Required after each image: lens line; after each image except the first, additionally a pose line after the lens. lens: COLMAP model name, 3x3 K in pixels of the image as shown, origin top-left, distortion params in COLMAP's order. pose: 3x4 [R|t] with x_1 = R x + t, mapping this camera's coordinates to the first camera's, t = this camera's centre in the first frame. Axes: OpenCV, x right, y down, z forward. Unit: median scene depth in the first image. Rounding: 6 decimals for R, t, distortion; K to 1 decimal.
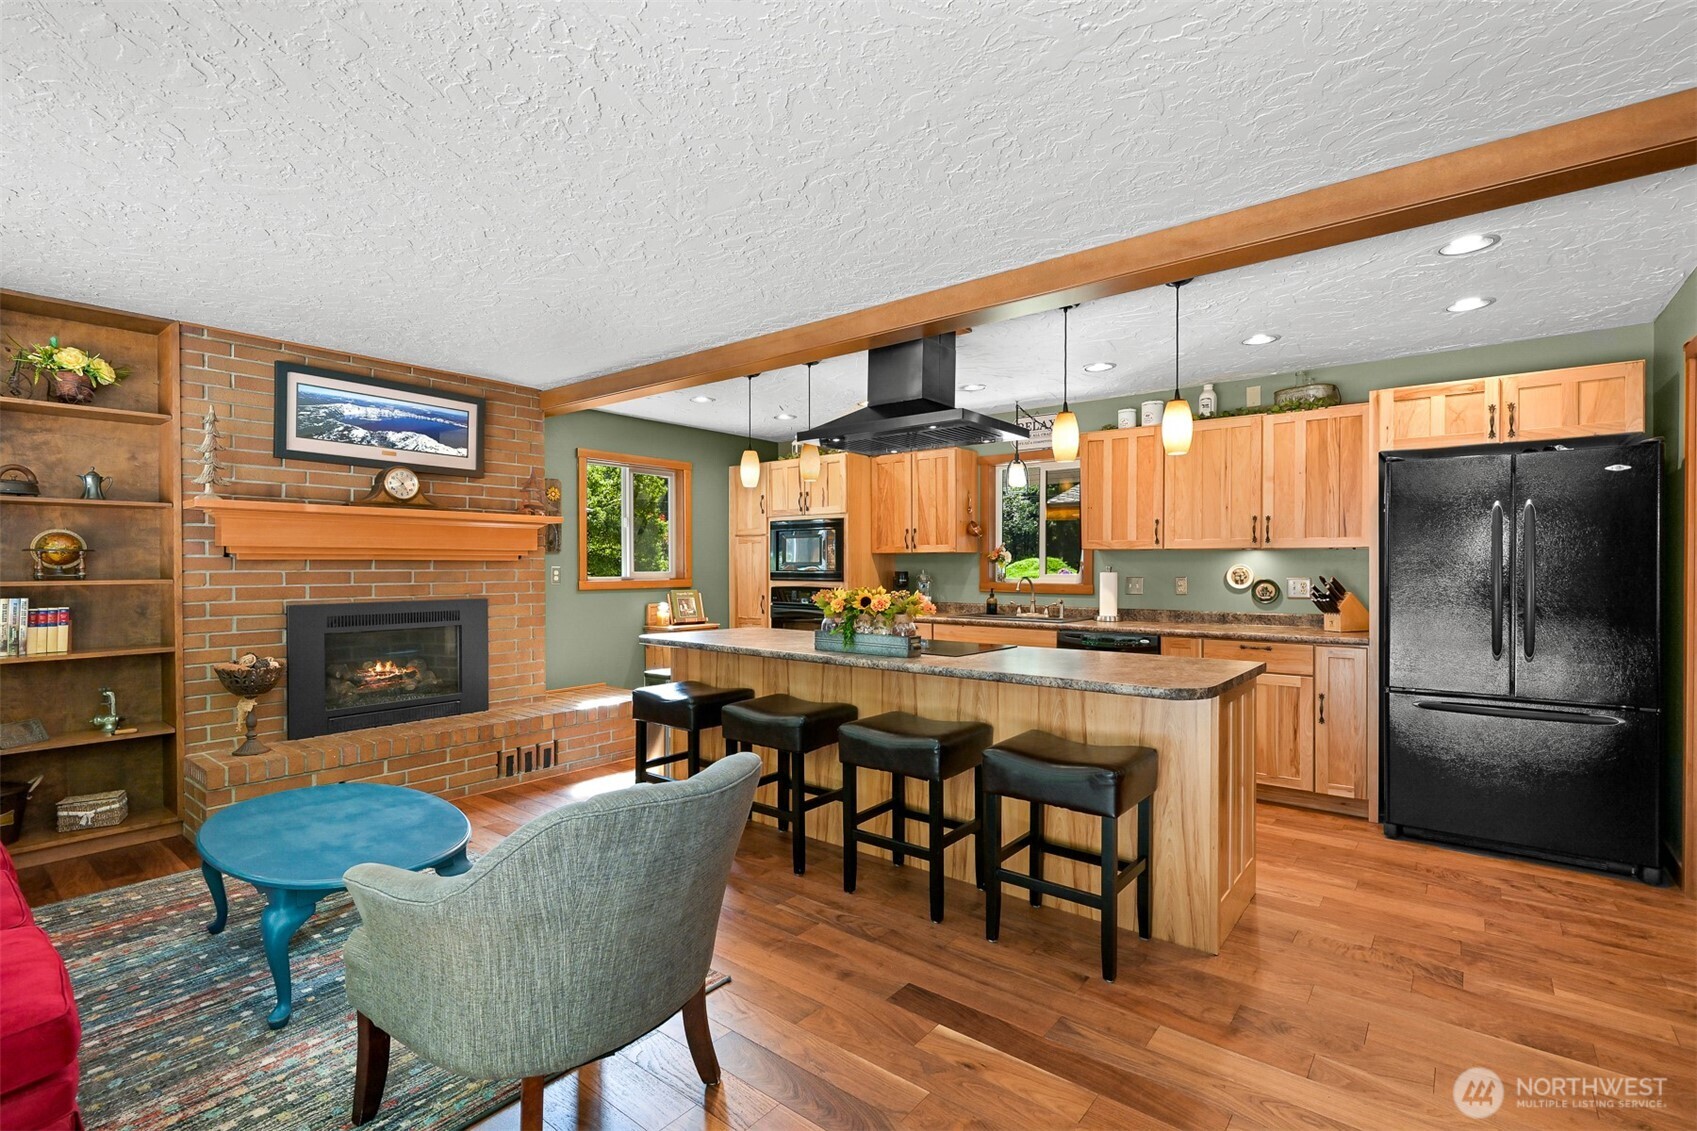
lens RADIAL K [[754.2, 0, 848.5], [0, 754.2, 565.5], [0, 0, 1]] dist [-0.000192, -0.000027]
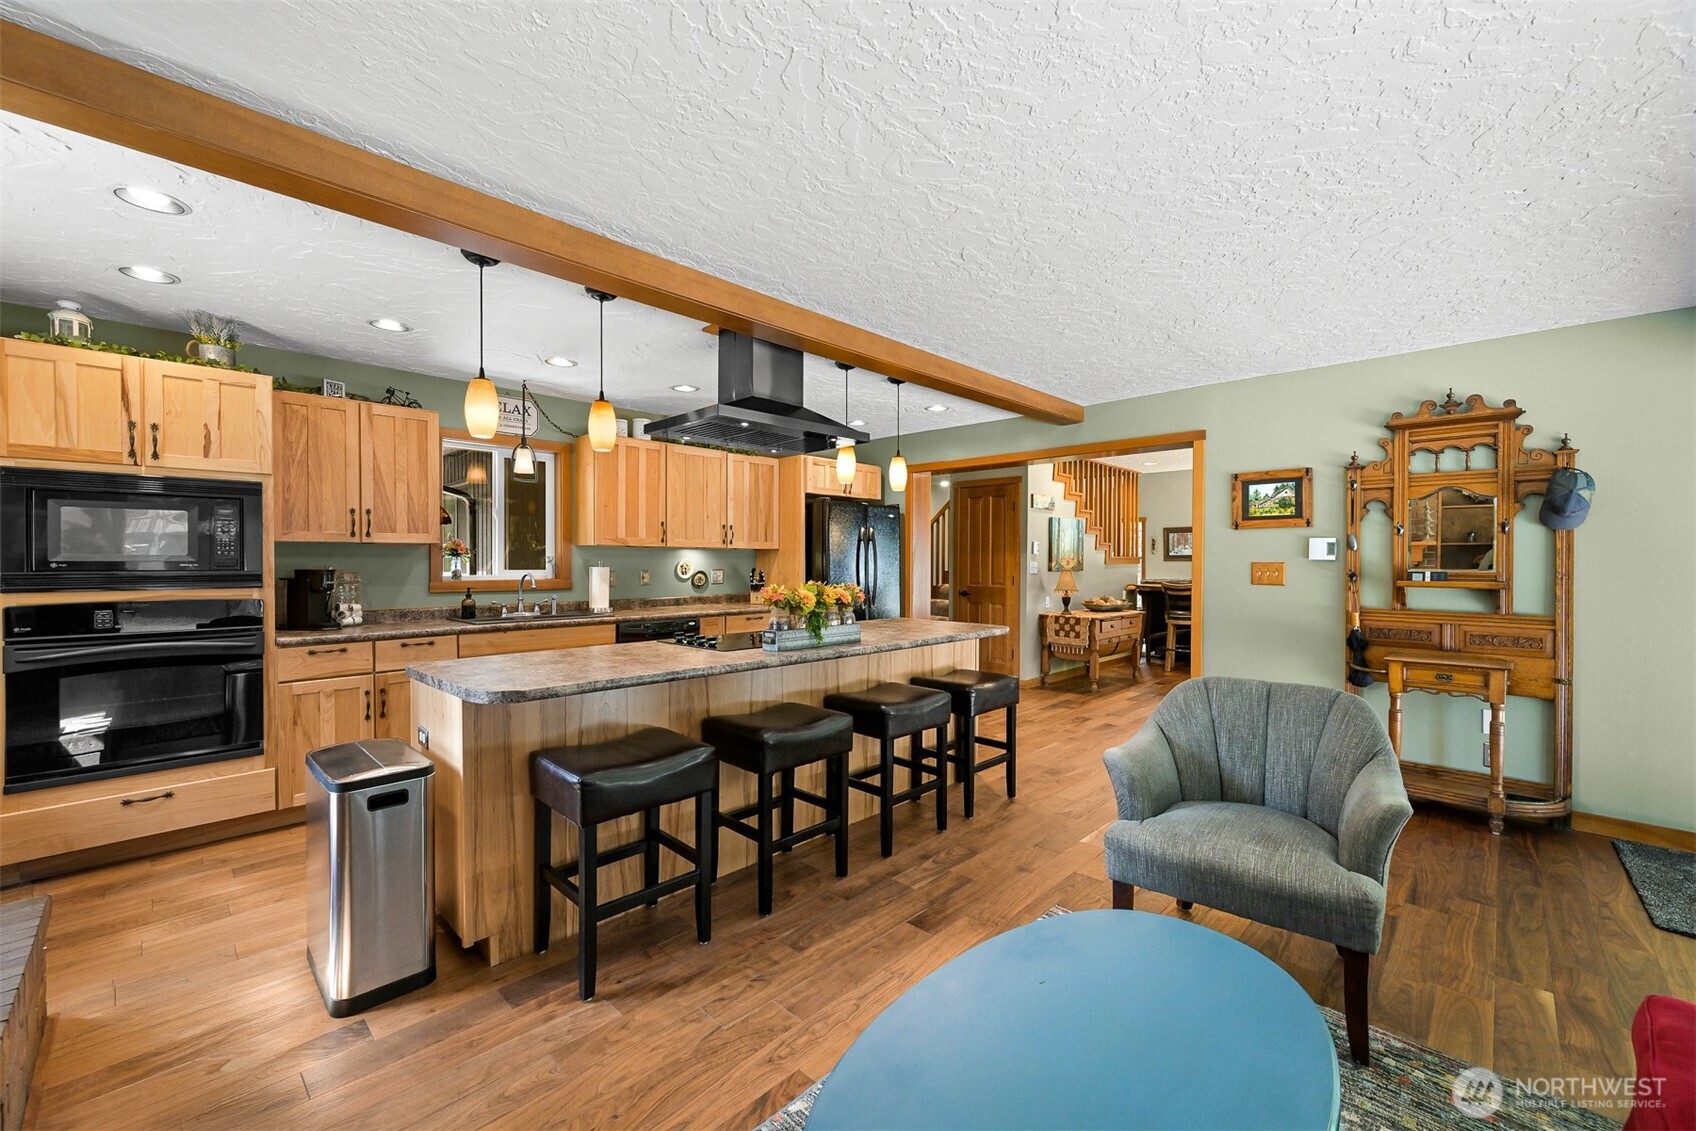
lens RADIAL K [[671.7, 0, 855.5], [0, 671.7, 564.9], [0, 0, 1]] dist [-0.001287, -0.000241]
pose [[0.120758, -0.007206, 0.992656, -0.614870], [0.000551, 0.999974, 0.007192, -0.000611], [-0.992682, -0.000322, 0.120759, 0.582982]]
